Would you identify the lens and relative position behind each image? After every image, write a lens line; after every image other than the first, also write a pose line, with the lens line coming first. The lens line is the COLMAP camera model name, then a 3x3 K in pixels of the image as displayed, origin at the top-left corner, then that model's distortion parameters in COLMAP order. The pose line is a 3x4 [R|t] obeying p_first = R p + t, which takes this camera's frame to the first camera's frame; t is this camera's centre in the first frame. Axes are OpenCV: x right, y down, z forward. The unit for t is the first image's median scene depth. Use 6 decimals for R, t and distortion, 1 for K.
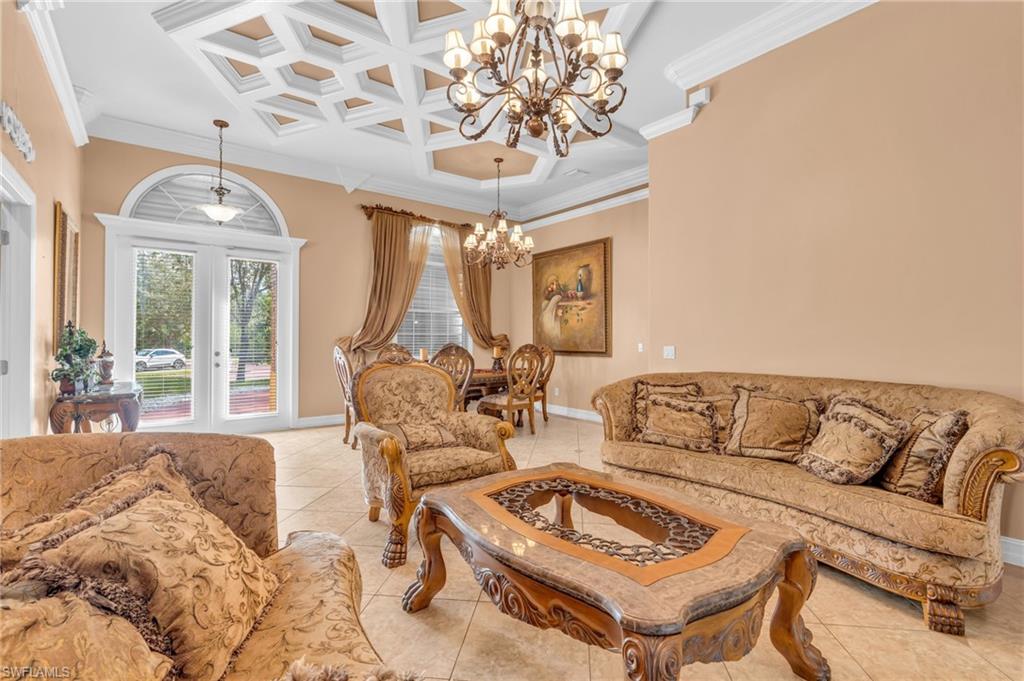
lens RADIAL K [[464.7, 0, 505.1], [0, 464.7, 336.7], [0, 0, 1]] dist [-0.005550, -0.000046]
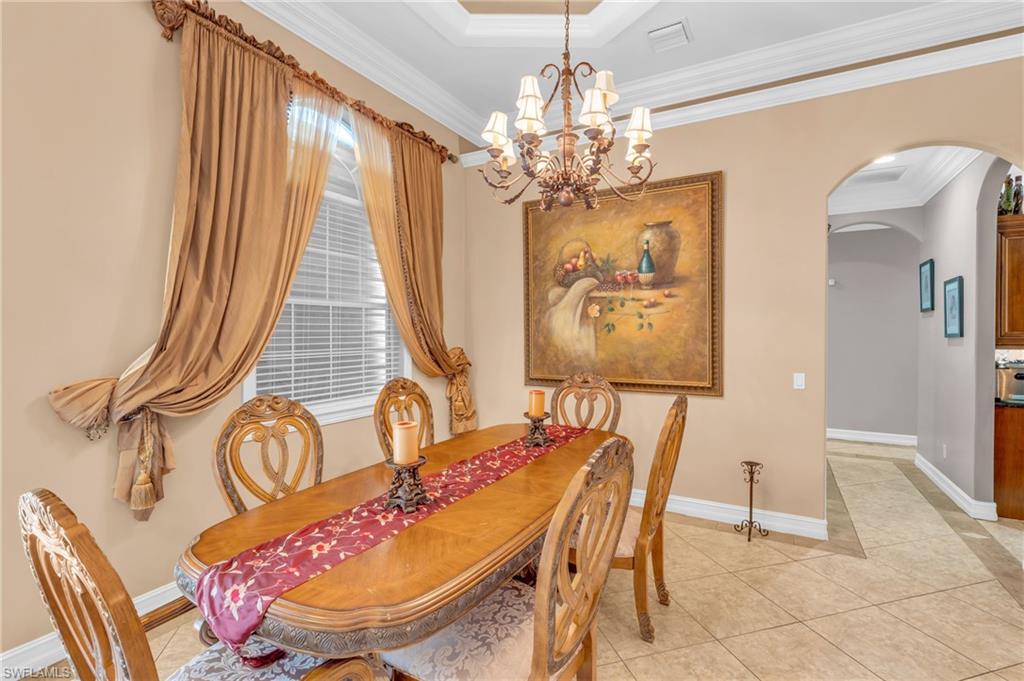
lens RADIAL K [[464.7, 0, 518.6], [0, 464.7, 339.8], [0, 0, 1]] dist [-0.005550, -0.000046]
pose [[0.925646, -0.012335, 0.378189, -0.174594], [0.001627, 0.999589, 0.028619, -0.034262], [-0.378387, -0.025875, 0.925286, 0.545666]]
